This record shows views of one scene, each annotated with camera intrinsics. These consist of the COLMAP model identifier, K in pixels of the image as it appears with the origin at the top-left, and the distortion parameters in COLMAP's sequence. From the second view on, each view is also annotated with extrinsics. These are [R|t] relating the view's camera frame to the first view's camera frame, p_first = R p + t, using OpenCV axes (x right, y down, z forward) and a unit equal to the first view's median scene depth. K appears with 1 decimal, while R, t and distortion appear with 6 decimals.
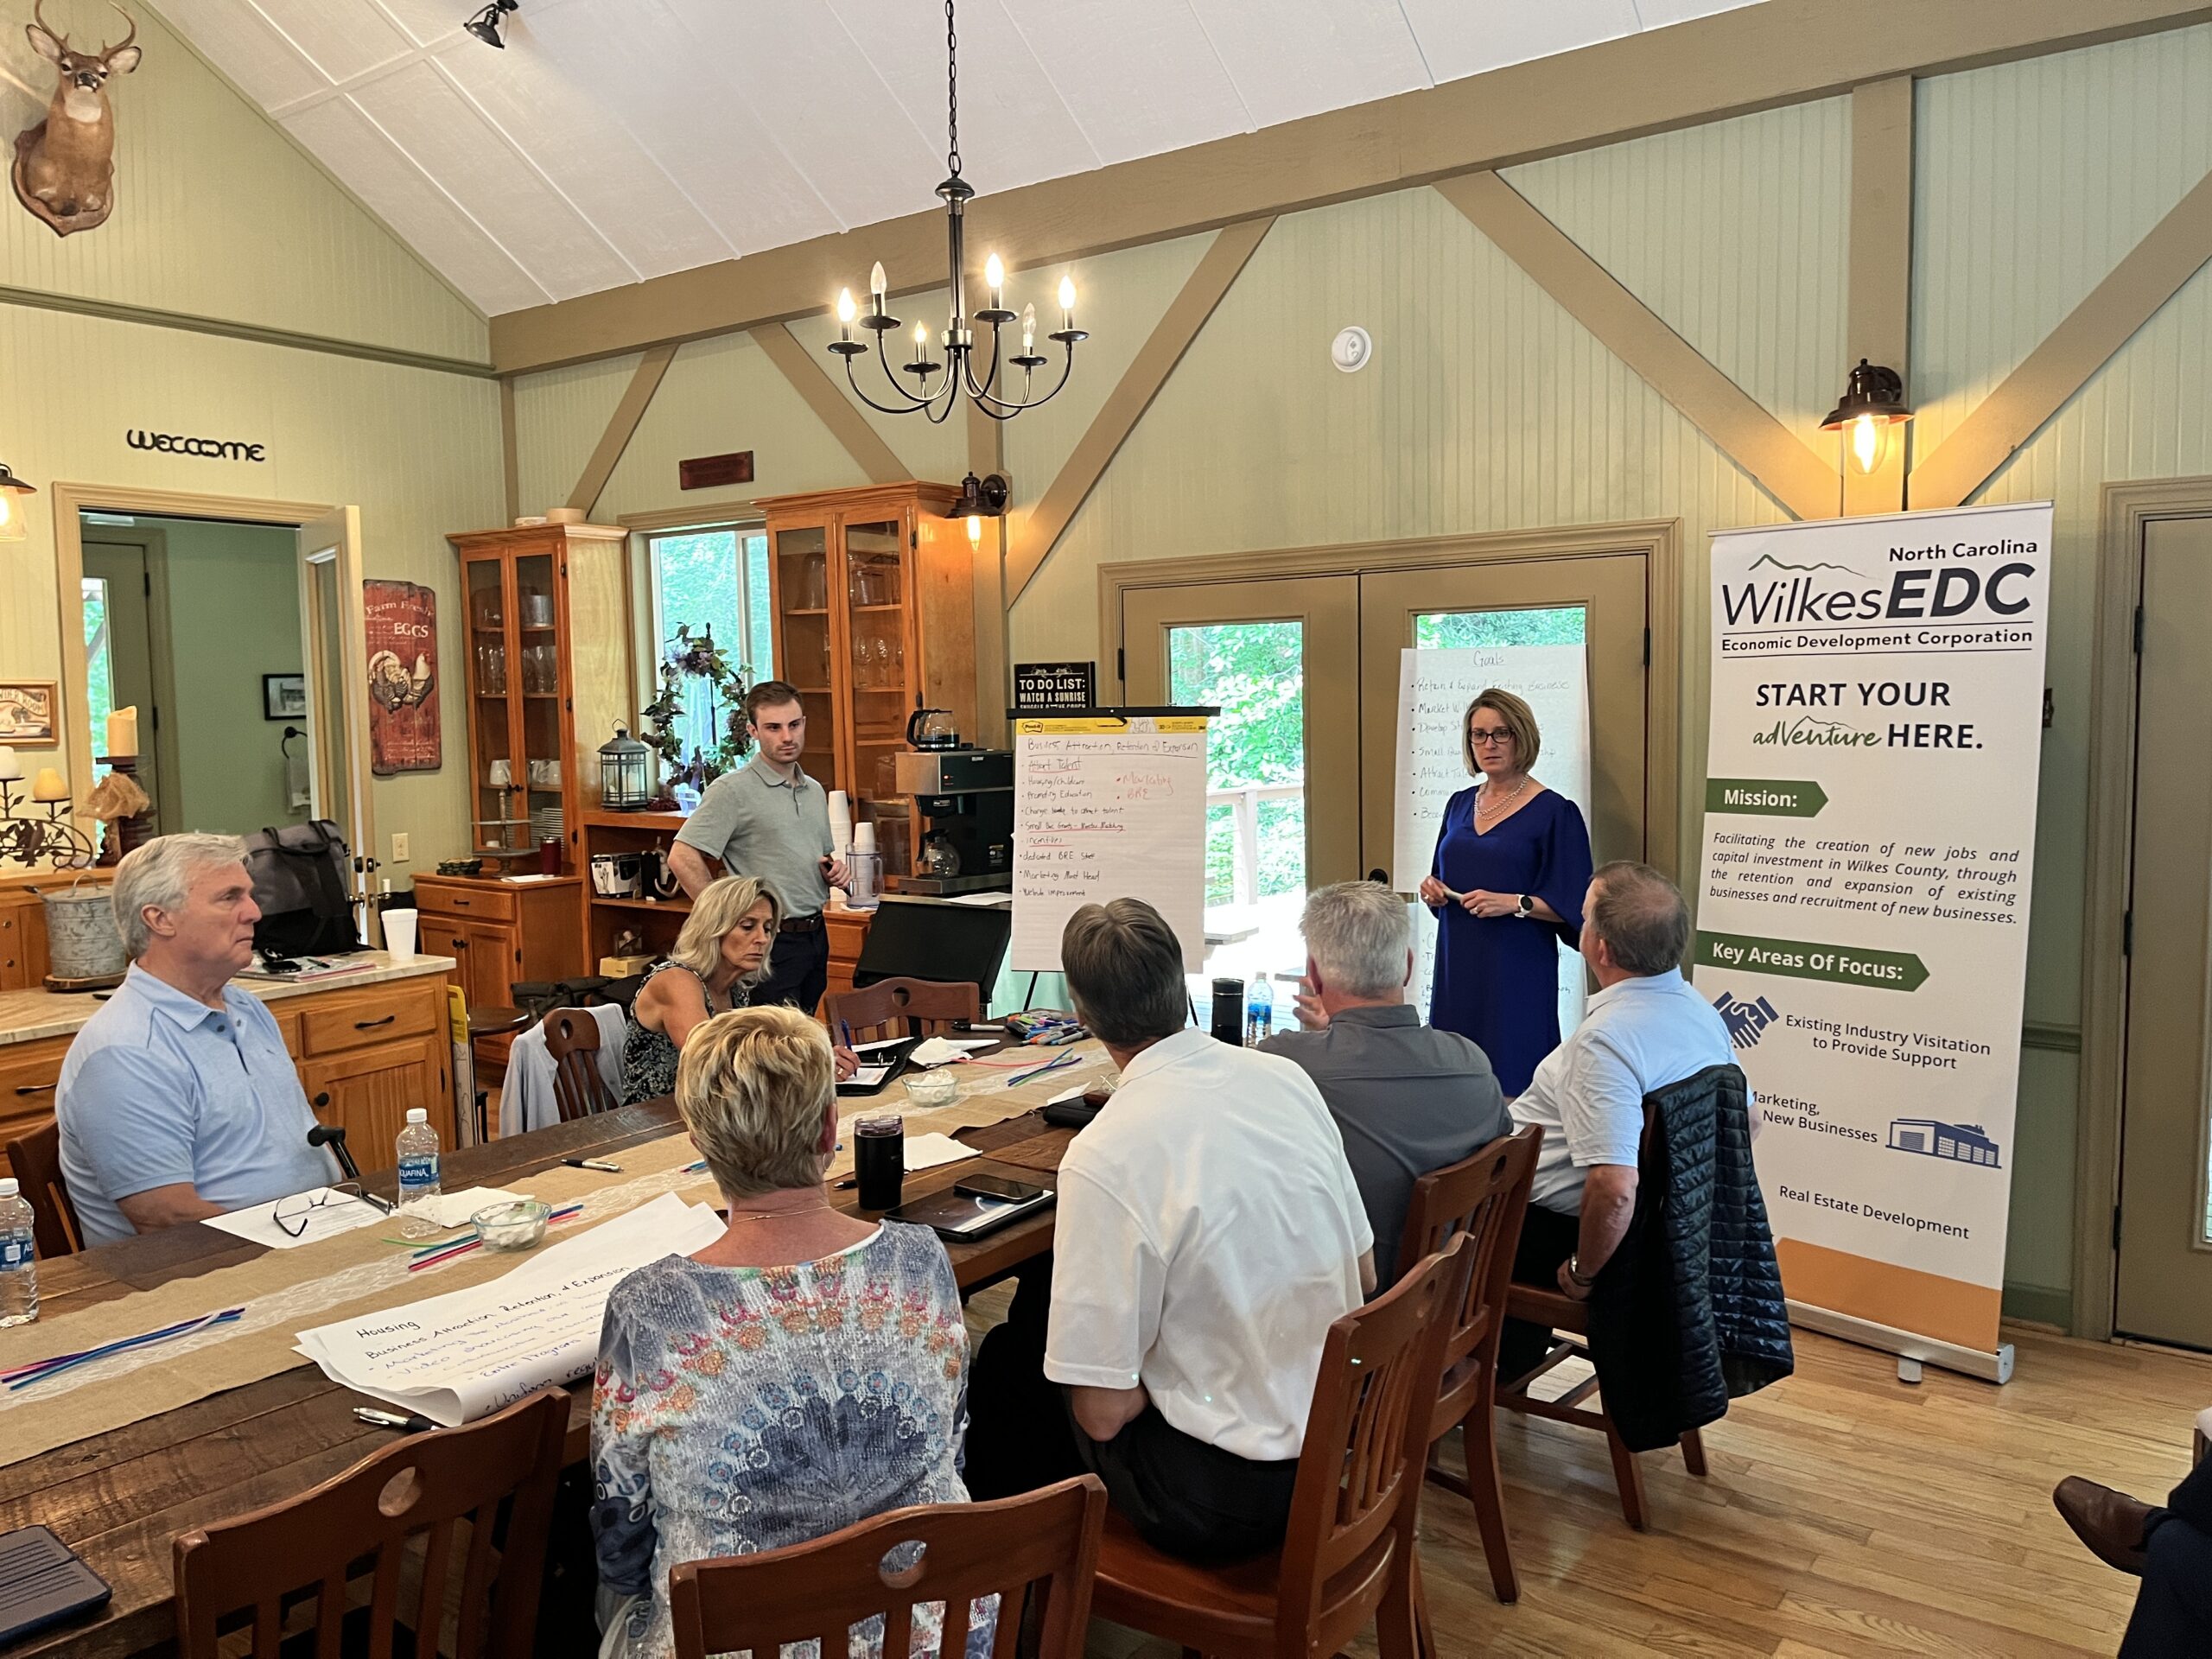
lens RADIAL K [[1663.0, 0, 1089.9], [0, 1663.0, 821.6], [0, 0, 1]] dist [0.071184, -0.090896]
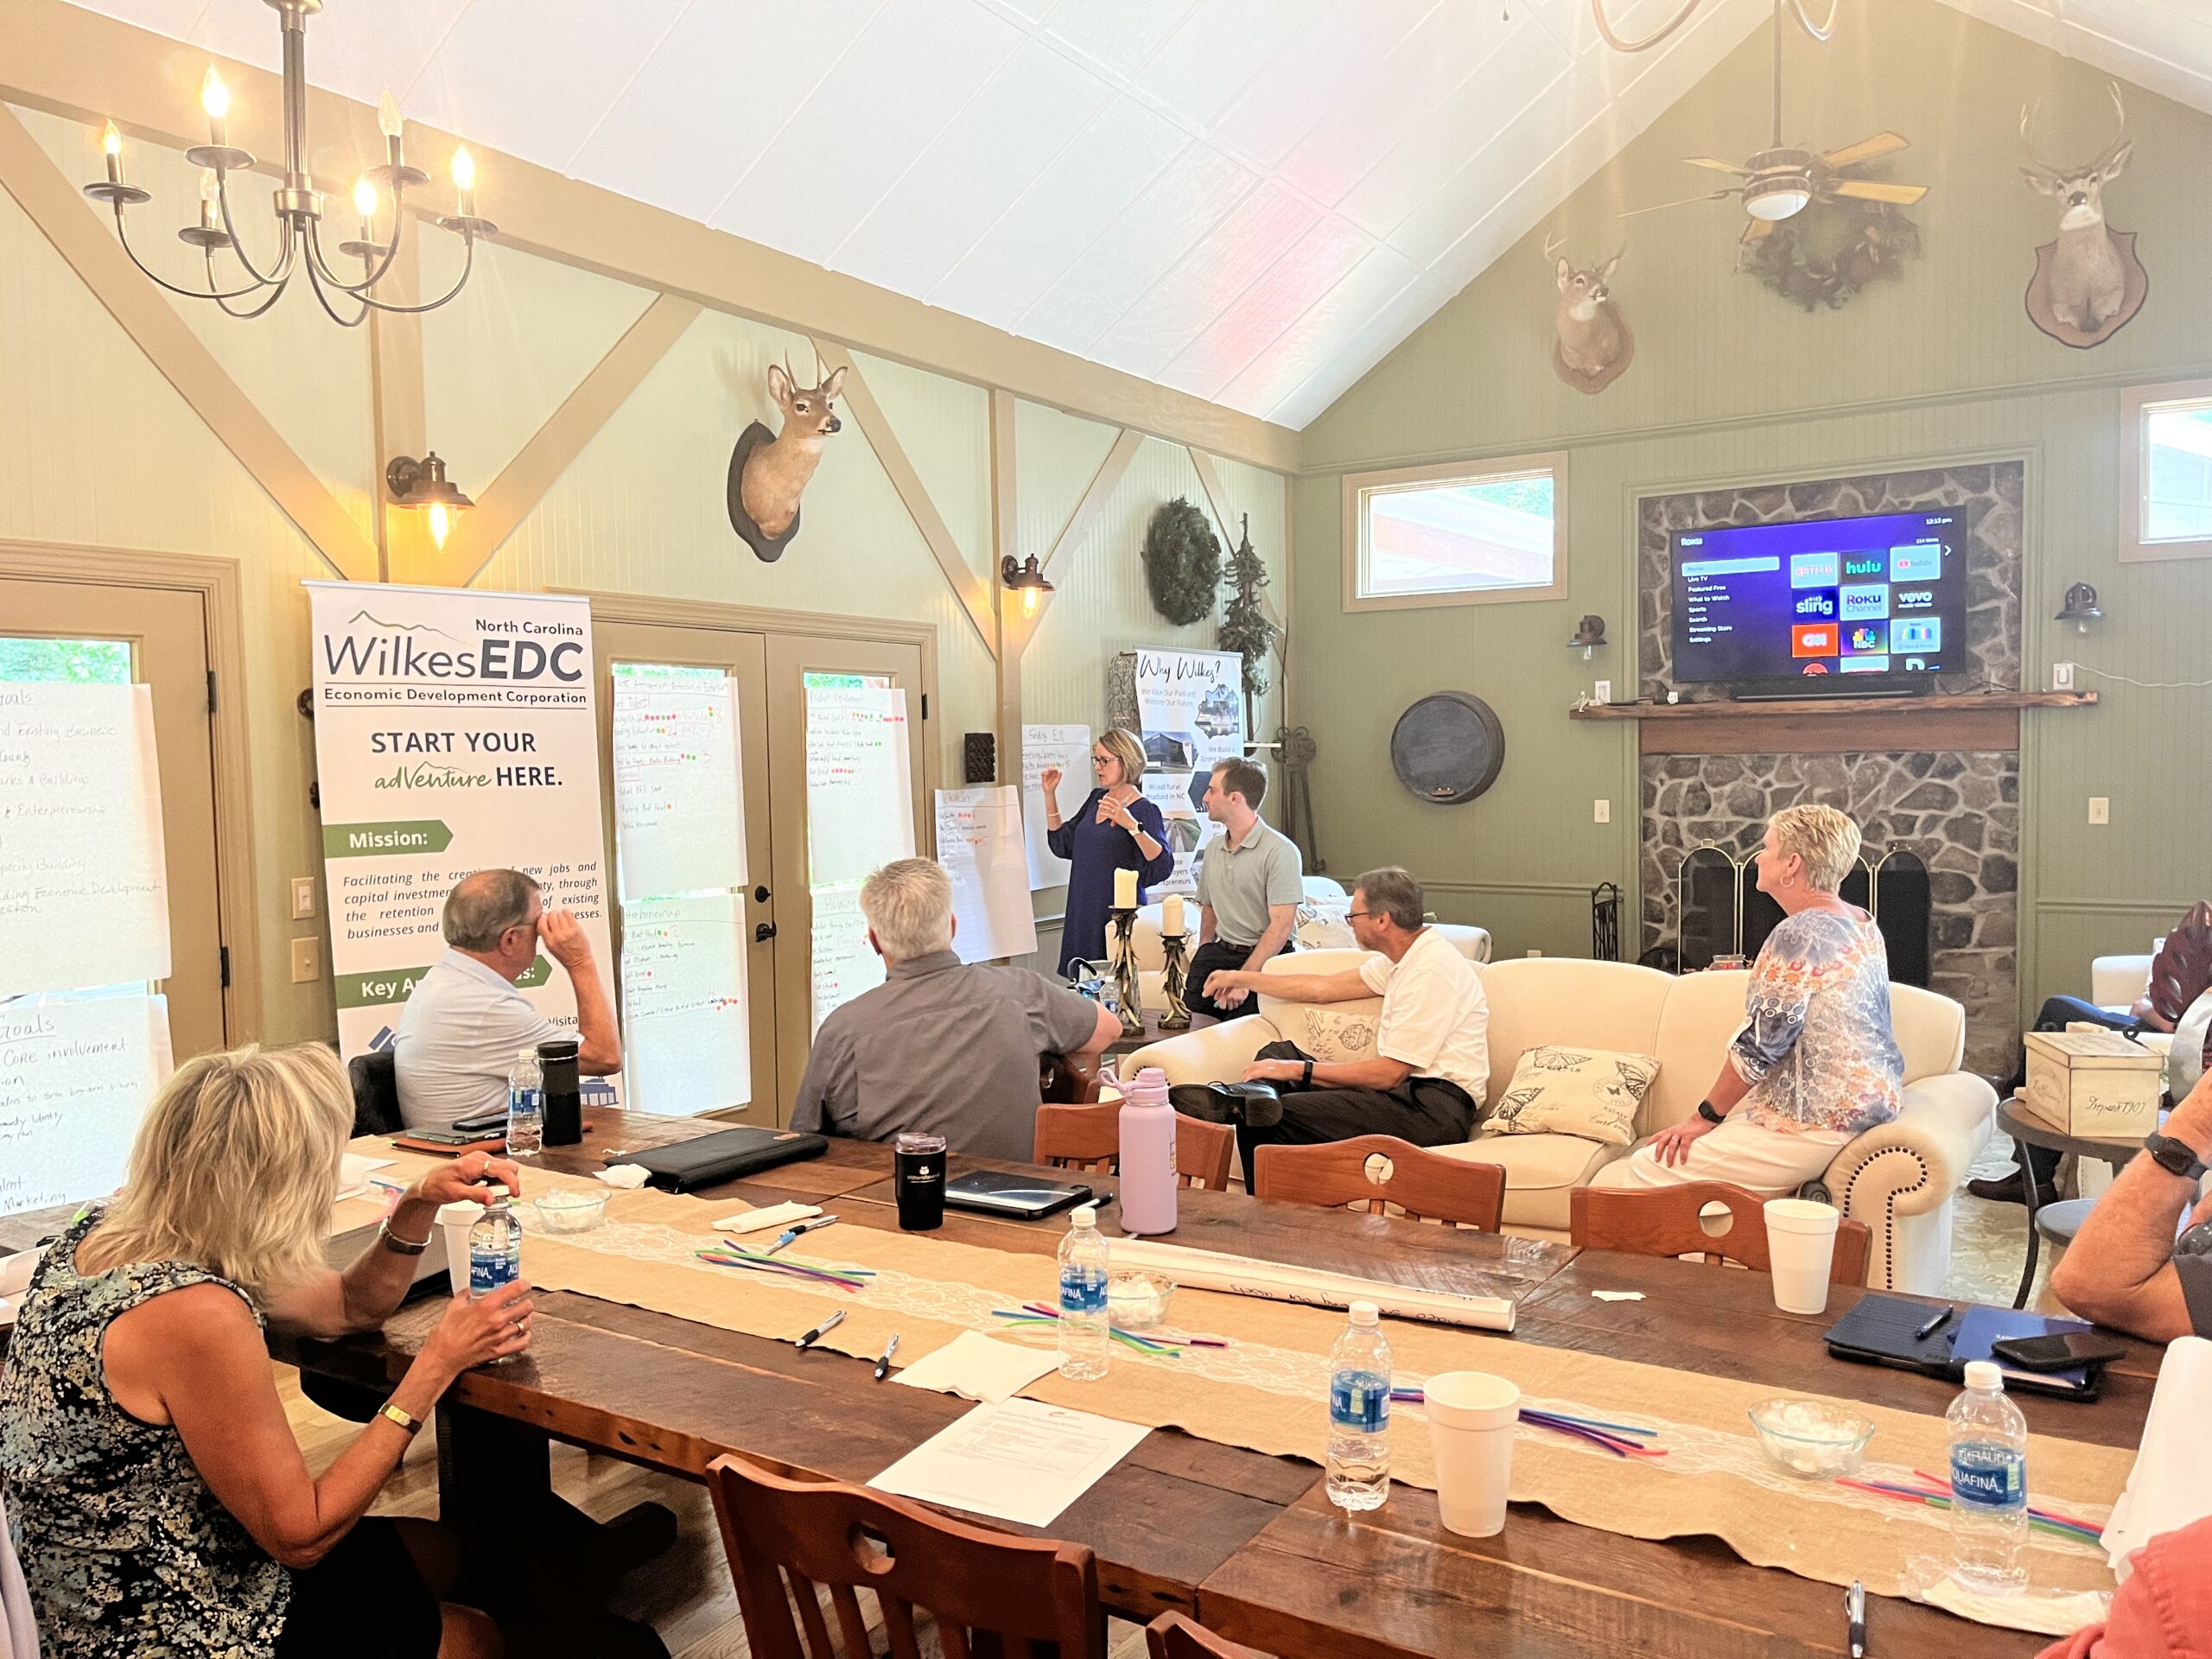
lens RADIAL K [[1663.0, 0, 1118.1], [0, 1663.0, 848.0], [0, 0, 1]] dist [0.071184, -0.090896]
pose [[-0.095907, -0.039438, 0.994609, -0.733104], [0.096751, 0.994114, 0.048747, -0.016324], [-0.990677, 0.100905, -0.091527, 0.666988]]
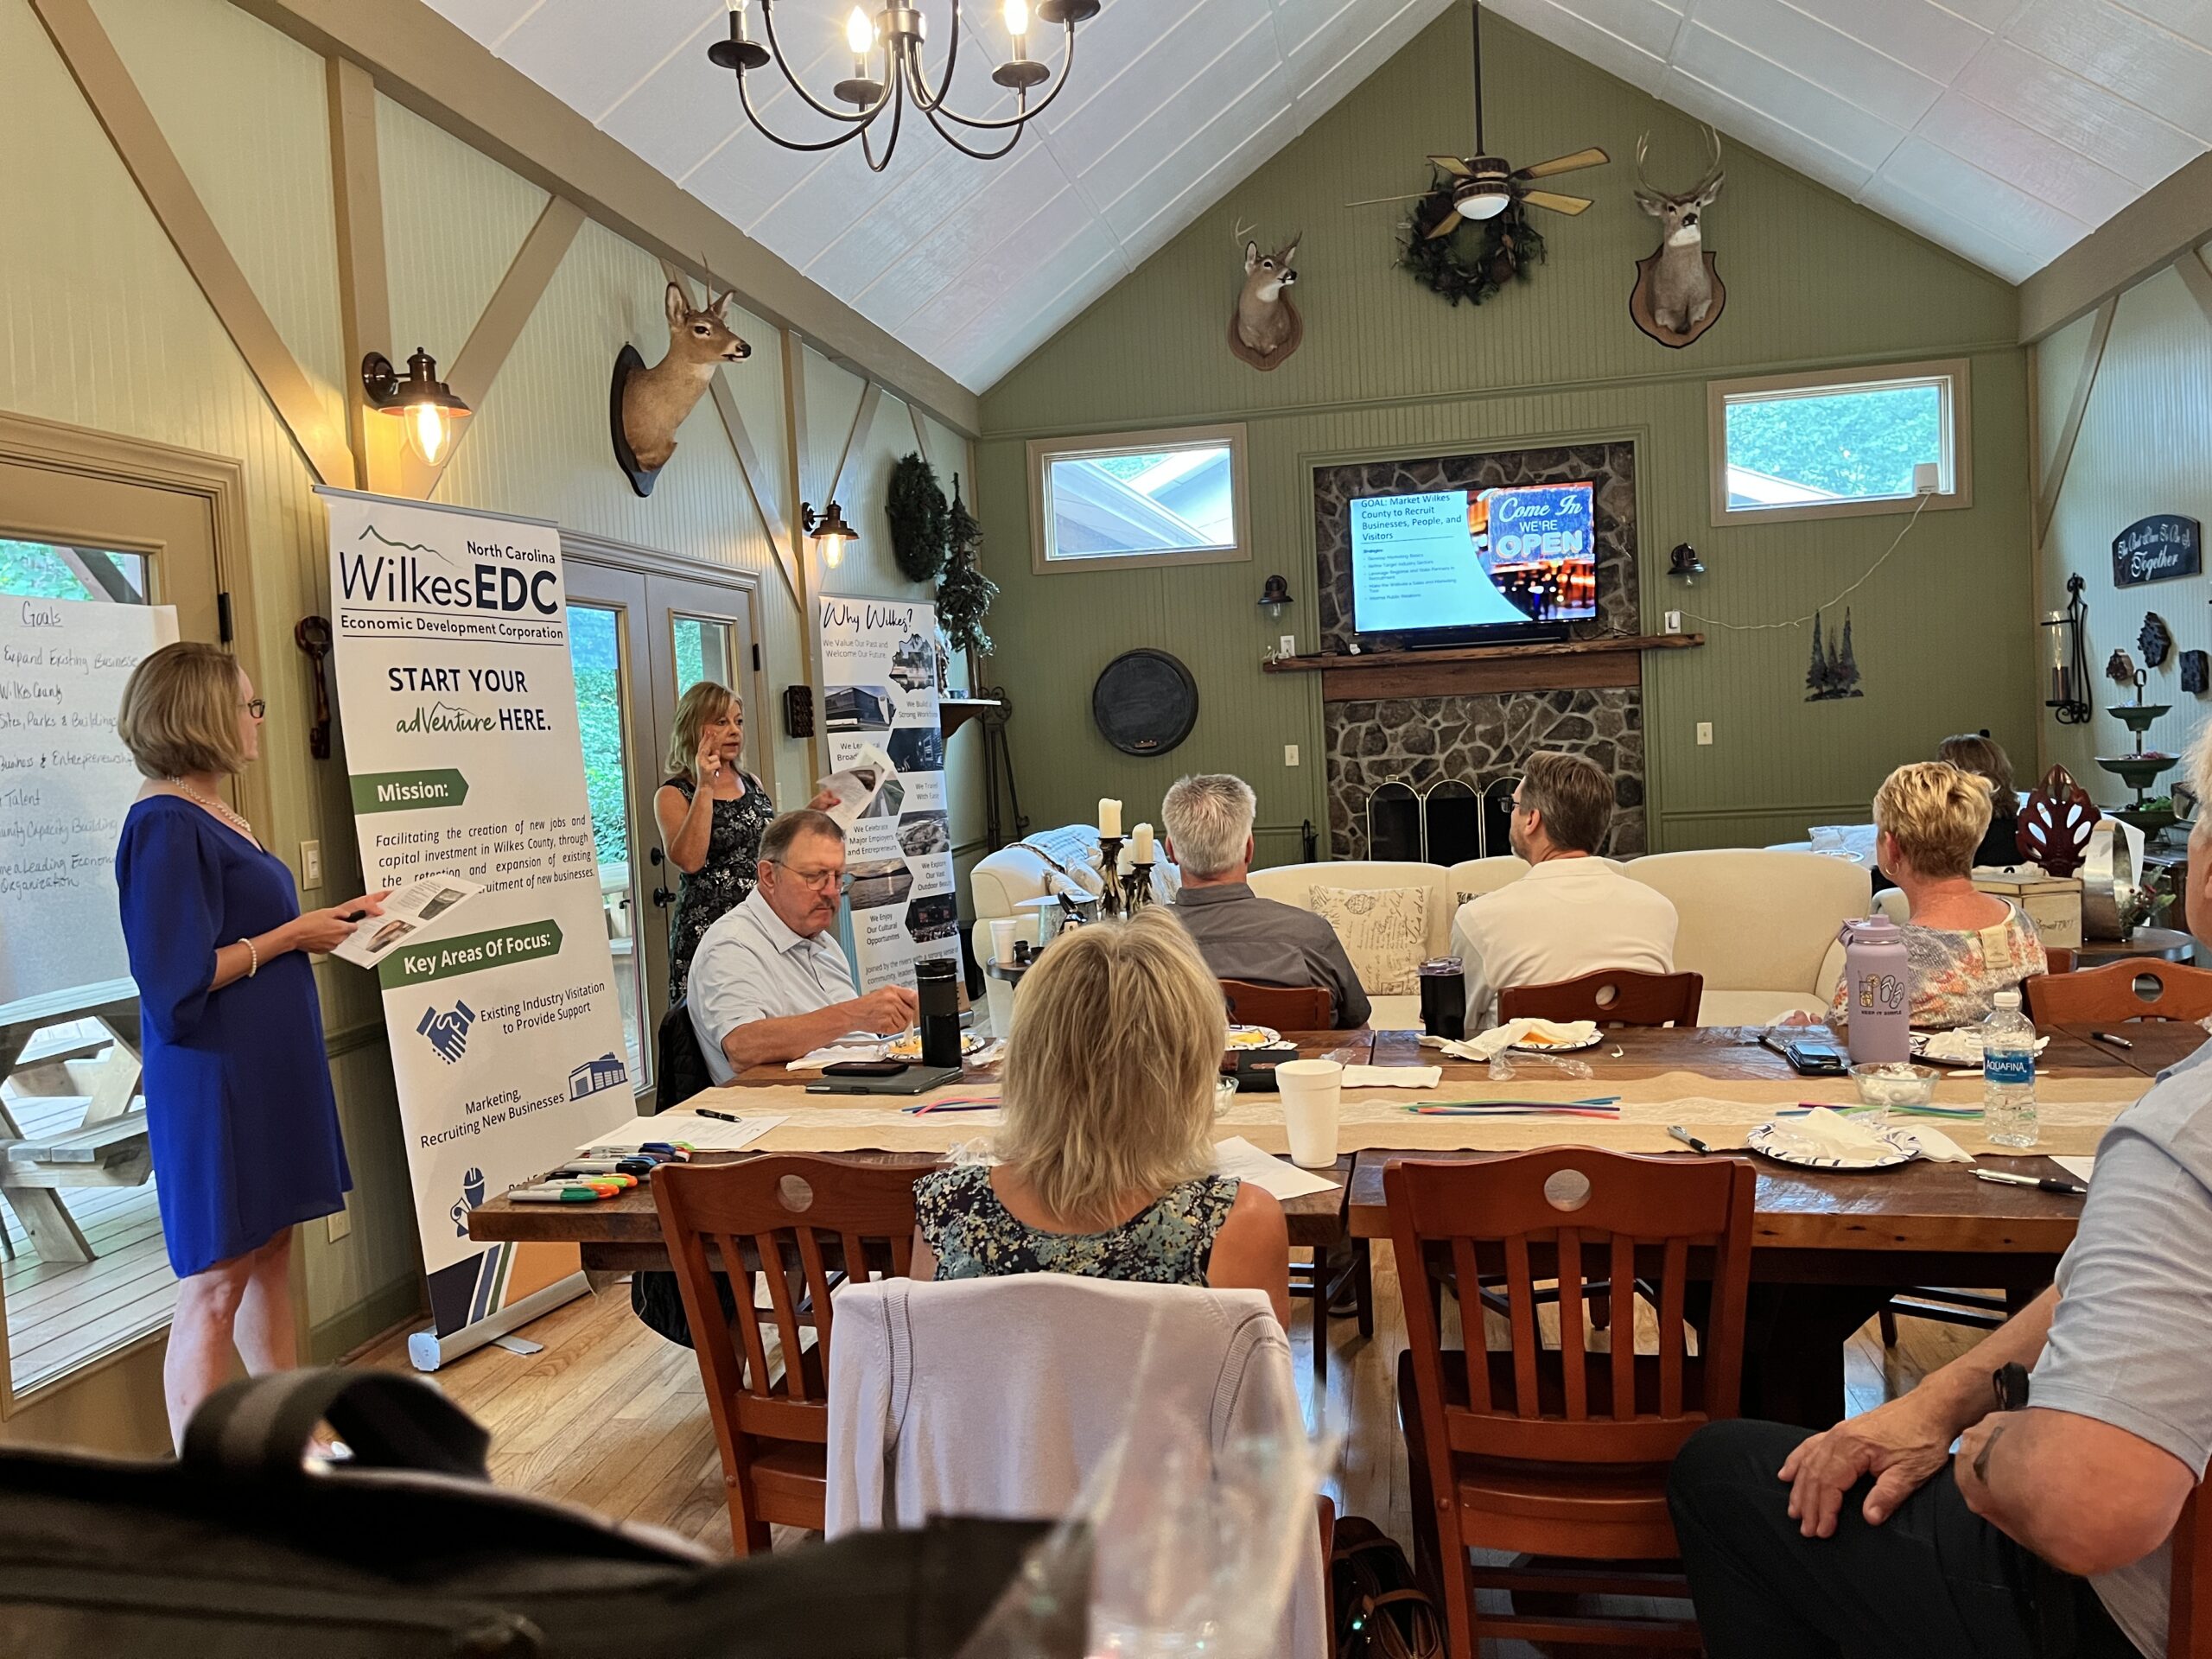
lens RADIAL K [[1663.0, 0, 1103.0], [0, 1663.0, 814.9], [0, 0, 1]] dist [0.071184, -0.090896]
pose [[-0.448584, -0.008162, 0.893704, -0.613845], [0.128618, 0.988960, 0.073590, -0.020952], [-0.884438, 0.147957, -0.442582, 1.119035]]
